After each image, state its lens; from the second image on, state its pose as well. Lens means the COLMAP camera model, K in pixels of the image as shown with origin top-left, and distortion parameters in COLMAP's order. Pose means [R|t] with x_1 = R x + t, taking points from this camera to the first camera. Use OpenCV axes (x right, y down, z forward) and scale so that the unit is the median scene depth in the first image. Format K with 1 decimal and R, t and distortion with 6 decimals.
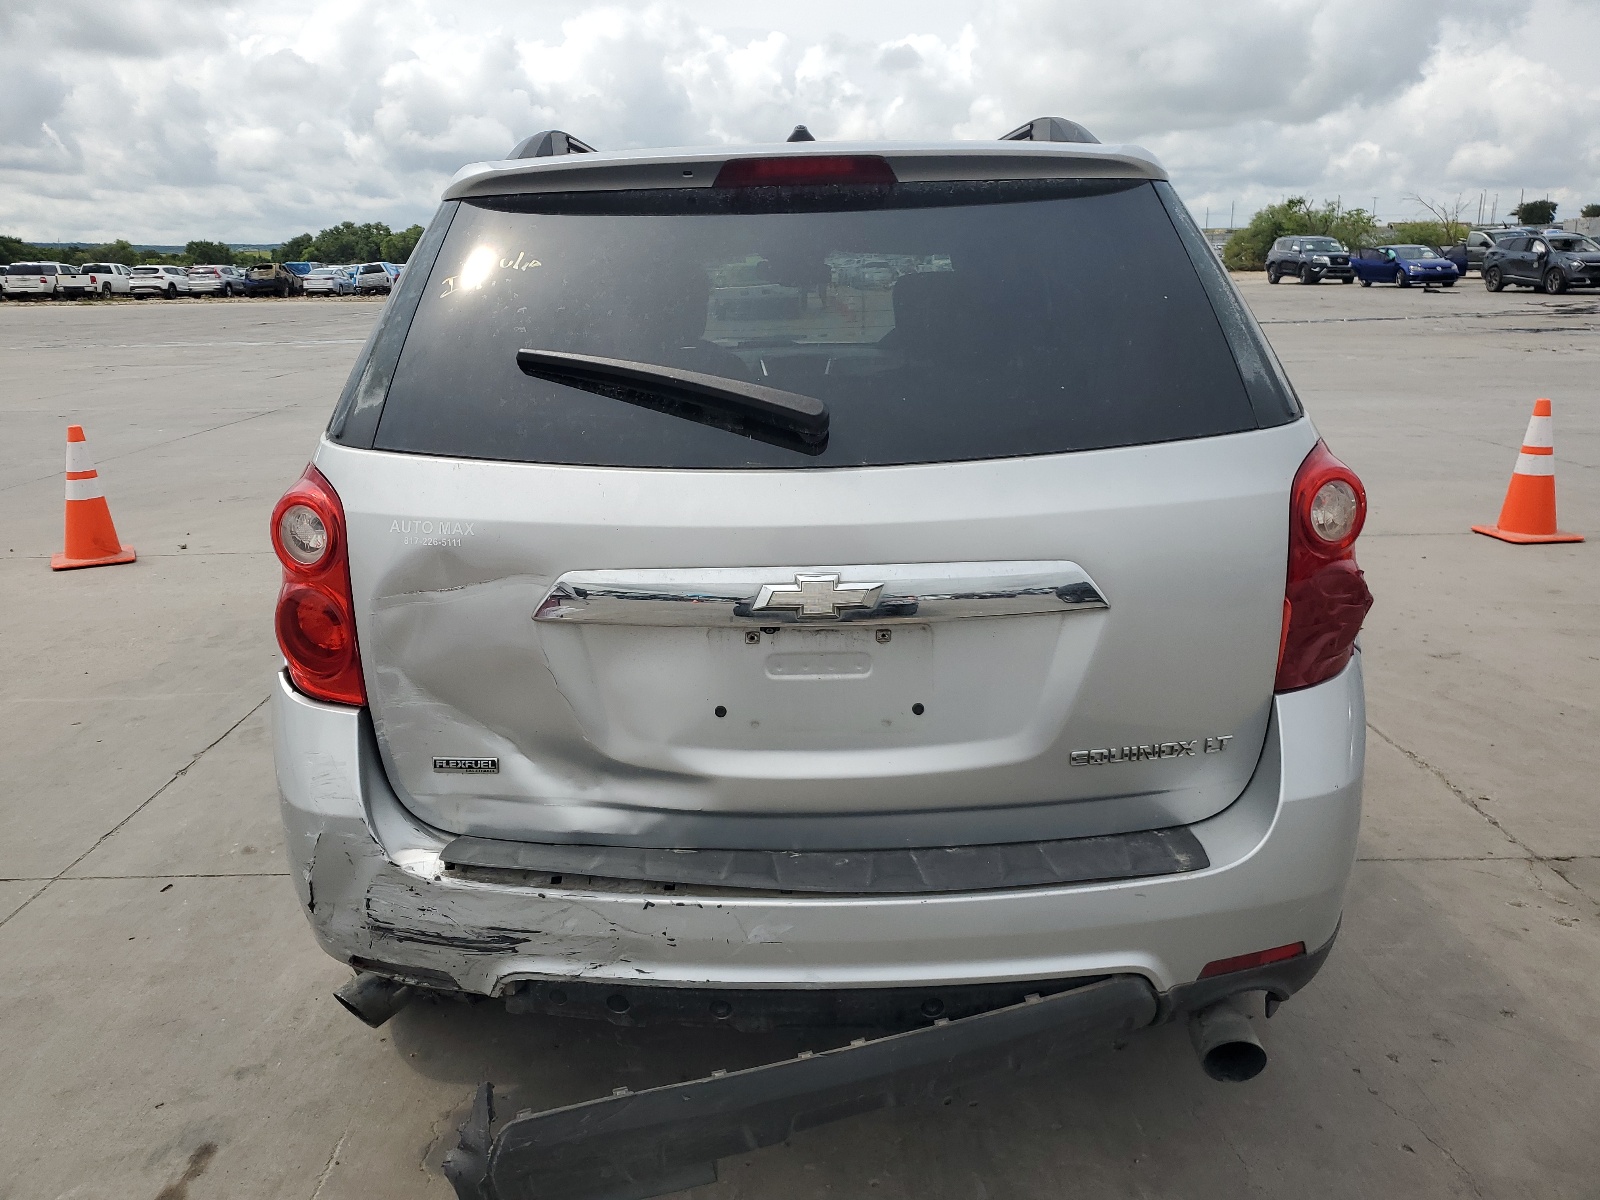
lens RADIAL K [[1241.1, 0, 800.0], [0, 1241.1, 600.0], [0, 0, 1]] dist [0.029449, 0.000732]
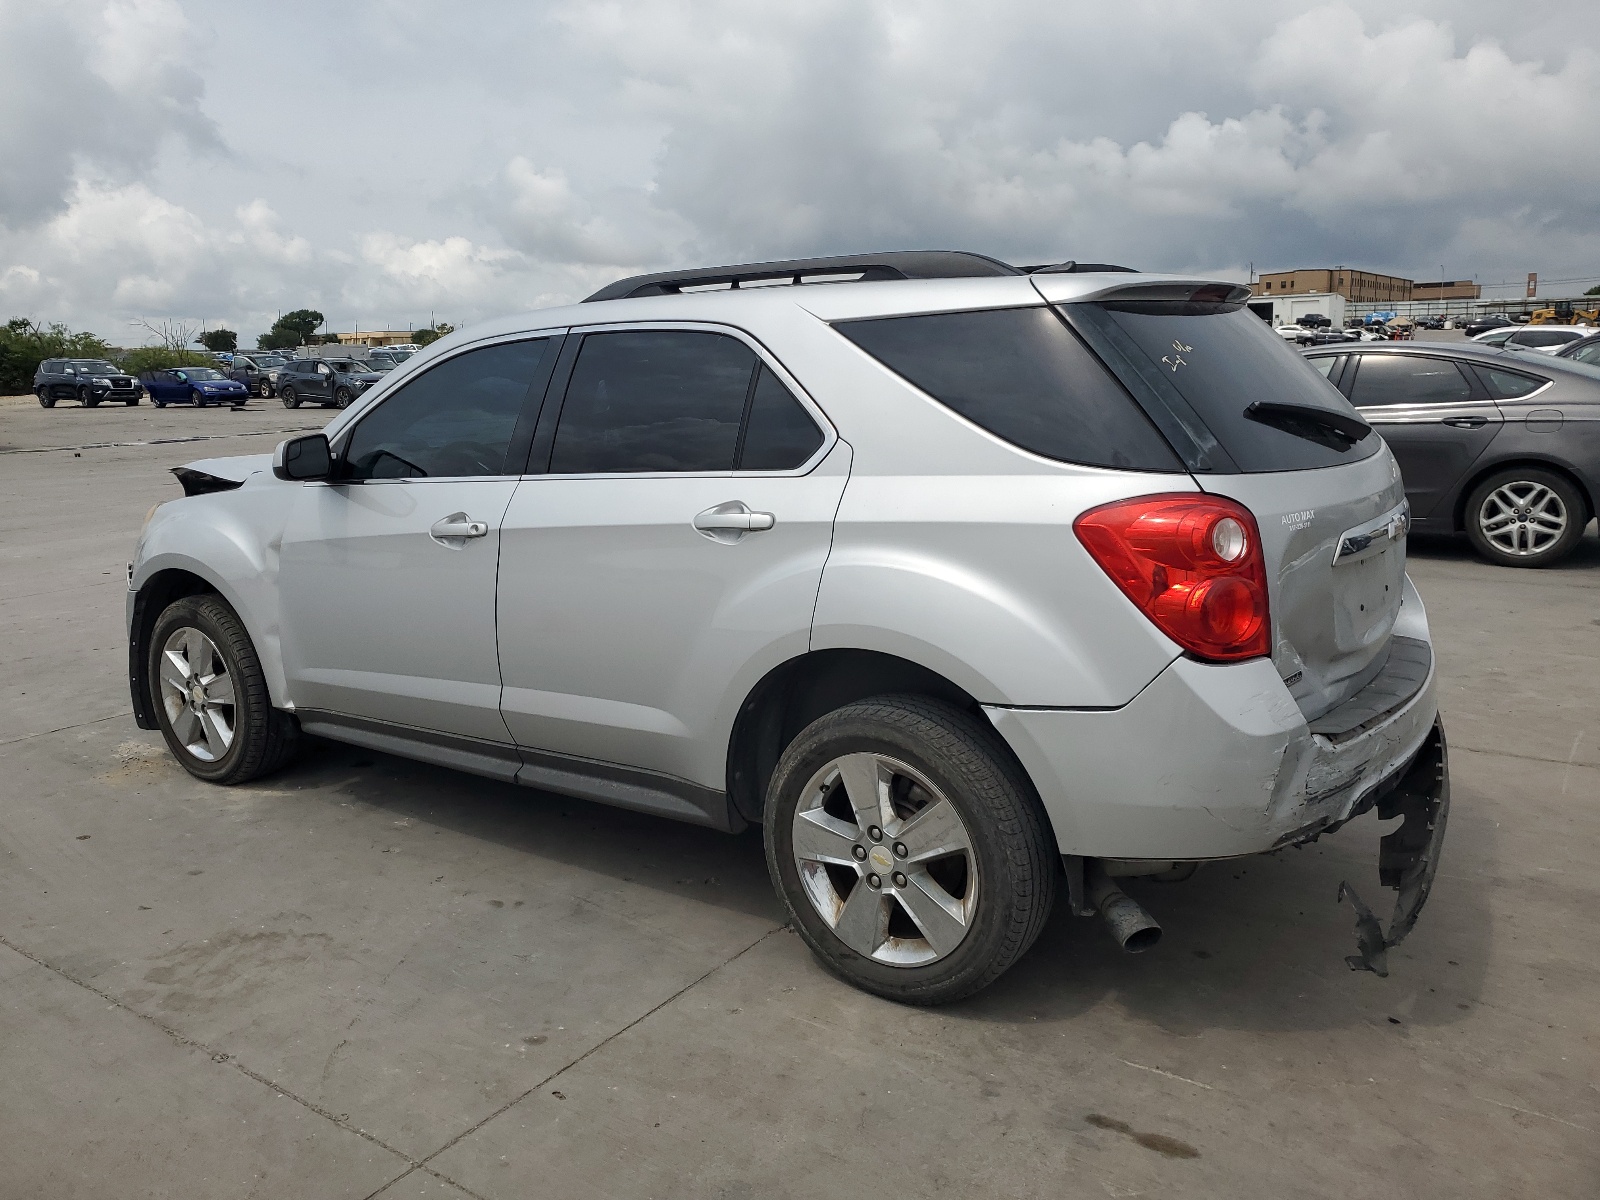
lens RADIAL K [[1241.1, 0, 800.0], [0, 1241.1, 600.0], [0, 0, 1]] dist [0.029449, 0.000732]
pose [[0.549360, -0.162272, 0.819678, -0.109730], [0.239866, 0.970300, 0.031330, -0.007967], [-0.800417, 0.179401, 0.571968, 0.037457]]
